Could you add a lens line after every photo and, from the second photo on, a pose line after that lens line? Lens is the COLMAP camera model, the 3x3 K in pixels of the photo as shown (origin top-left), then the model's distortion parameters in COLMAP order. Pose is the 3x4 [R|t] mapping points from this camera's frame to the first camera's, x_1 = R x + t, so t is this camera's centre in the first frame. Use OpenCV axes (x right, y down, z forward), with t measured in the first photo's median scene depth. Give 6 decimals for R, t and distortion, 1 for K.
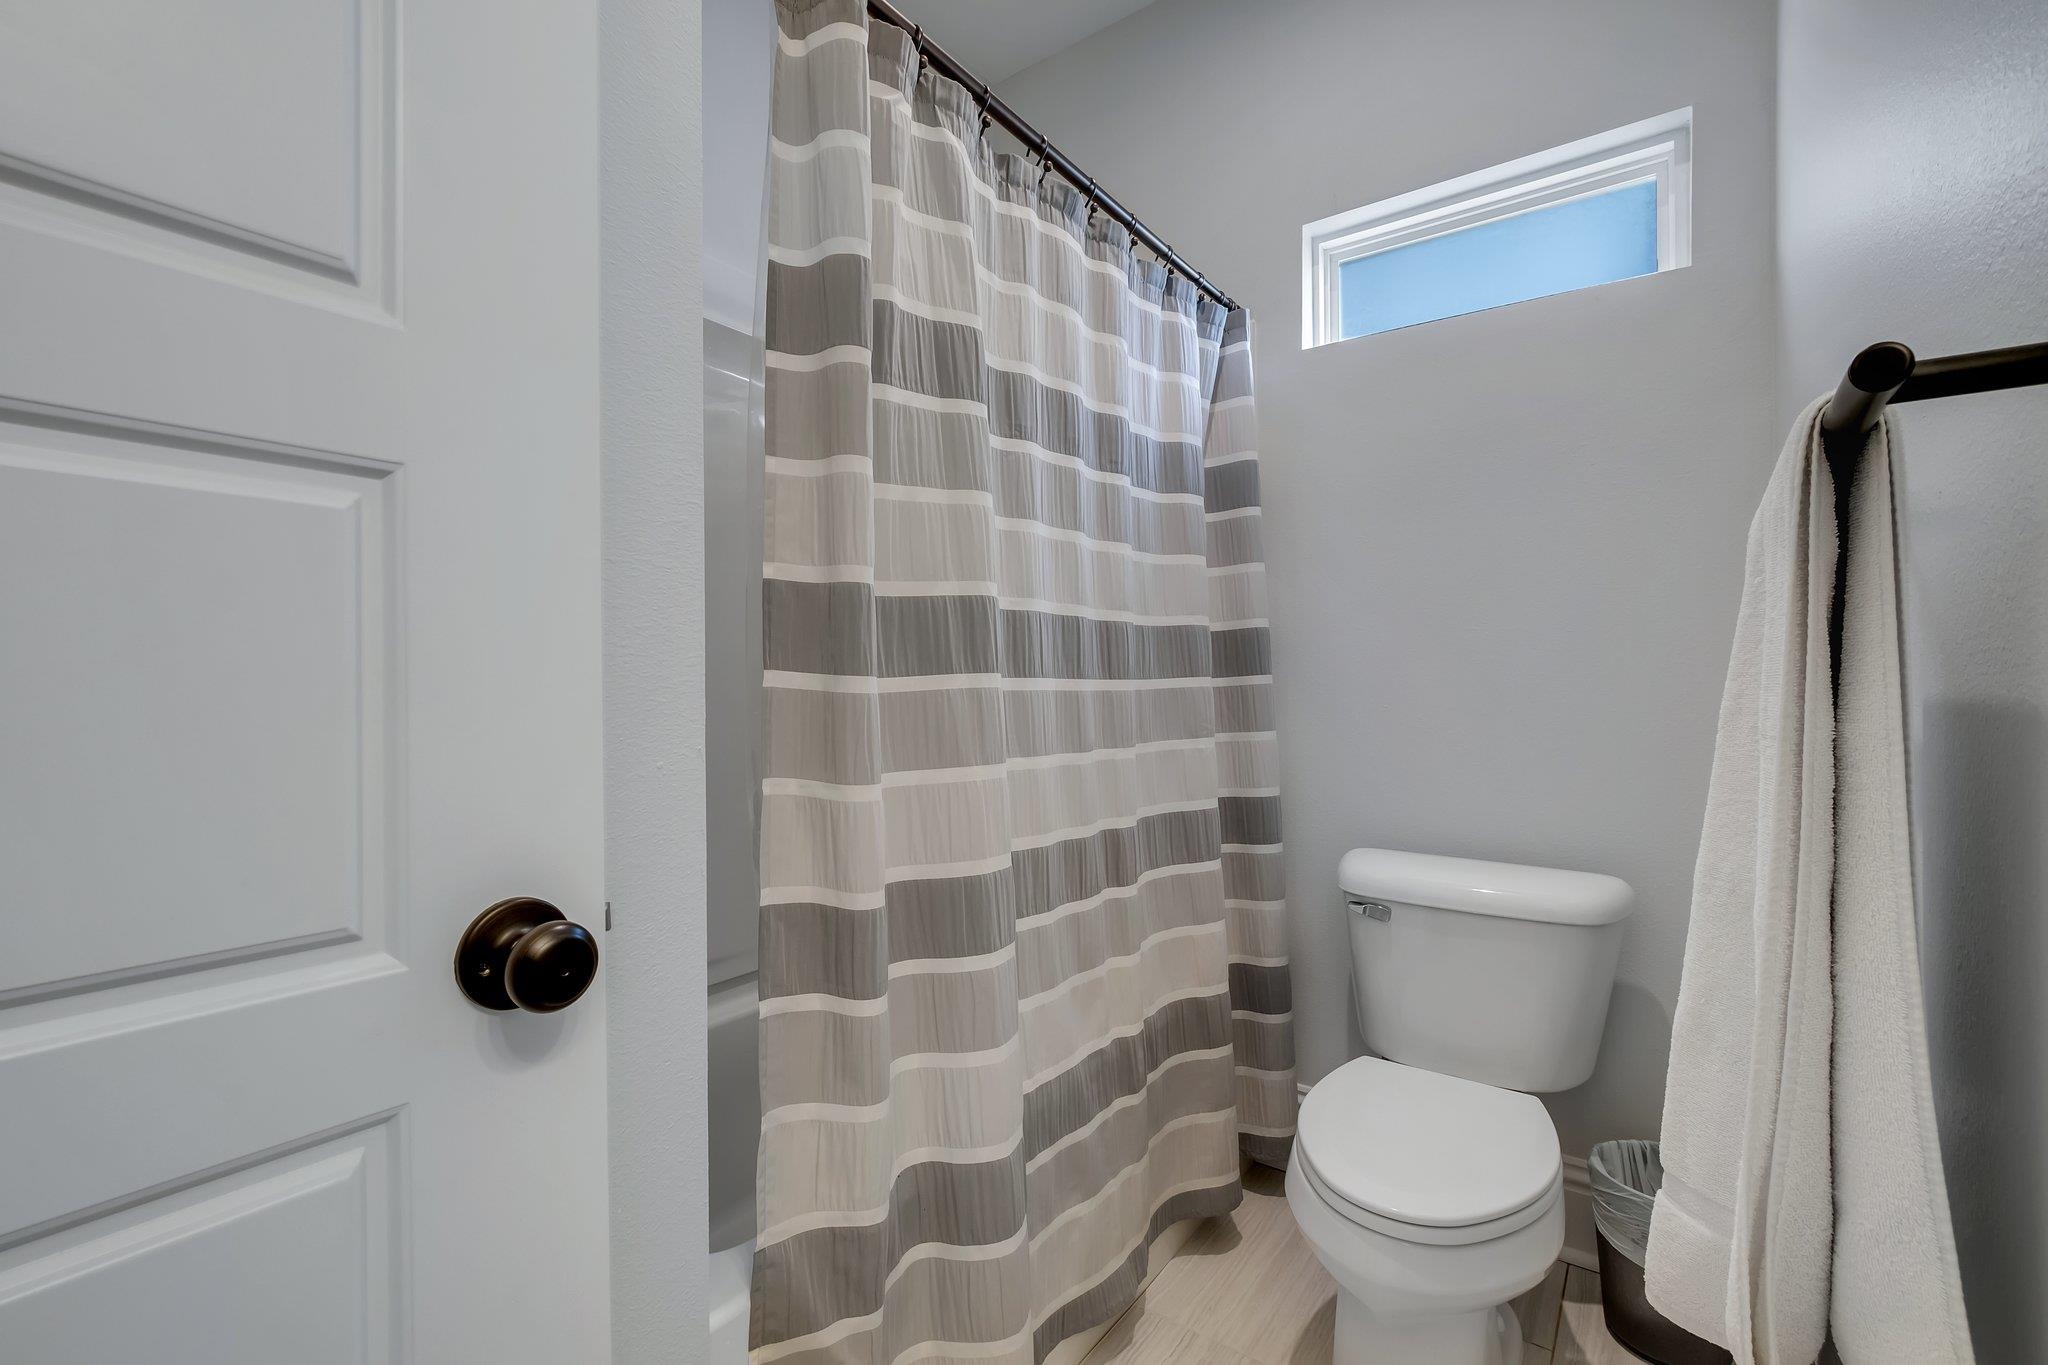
lens RADIAL K [[903.2, 0, 1024.0], [0, 903.2, 682.5], [0, 0, 1]] dist [-0.000717, -0.000133]
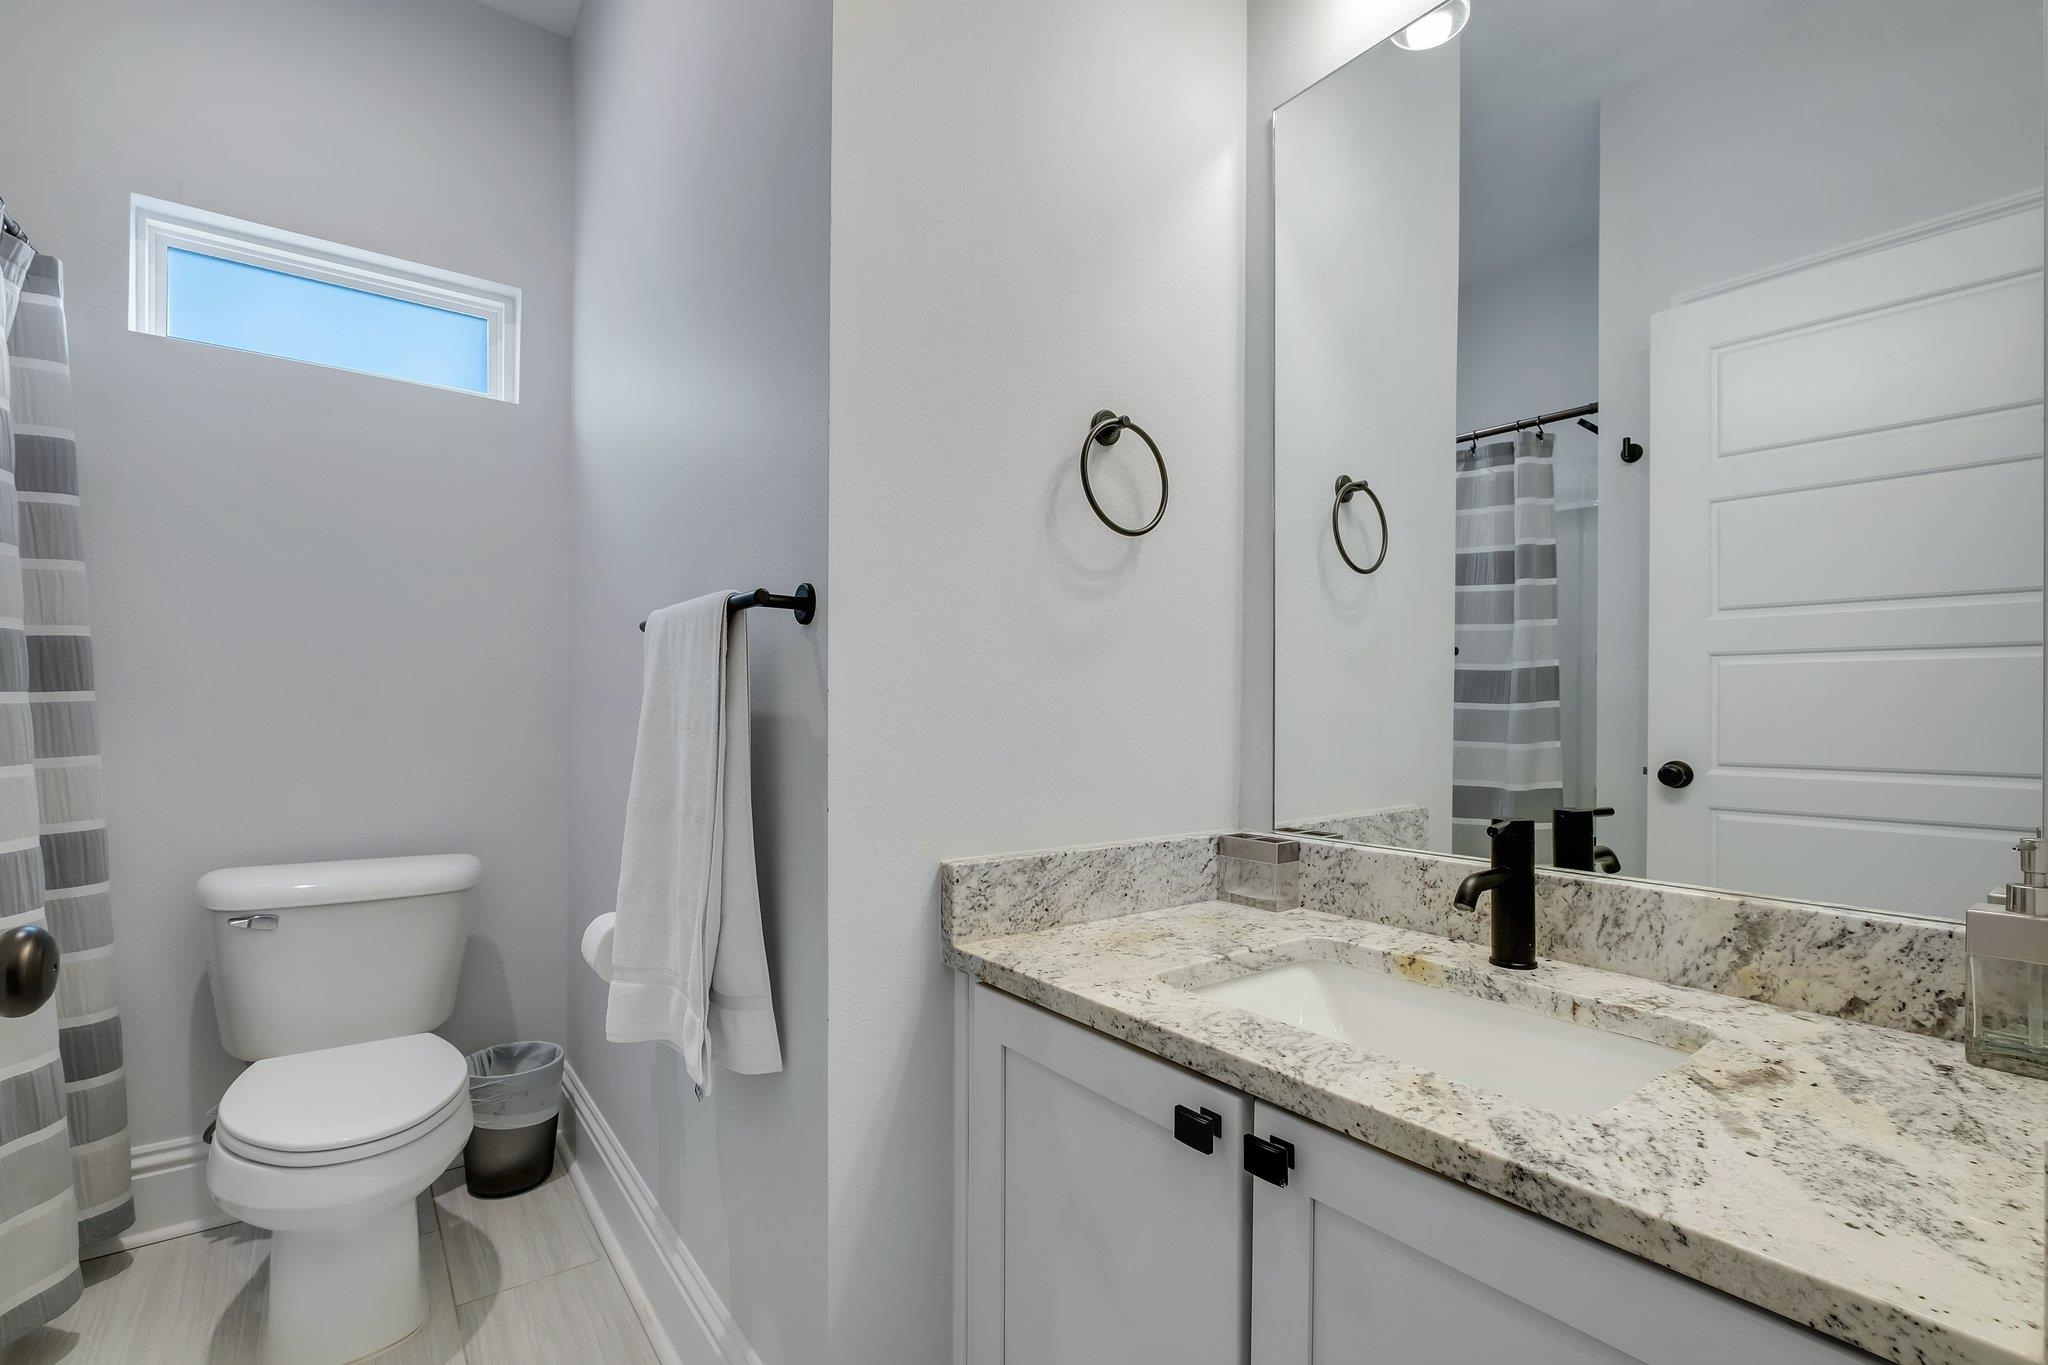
lens RADIAL K [[903.2, 0, 1024.0], [0, 903.2, 682.5], [0, 0, 1]] dist [-0.000717, -0.000133]
pose [[0.279369, 0.034753, 0.959555, -0.331103], [-0.001080, 0.999356, -0.035880, 0.014235], [-0.960183, 0.008987, 0.279227, -0.115270]]
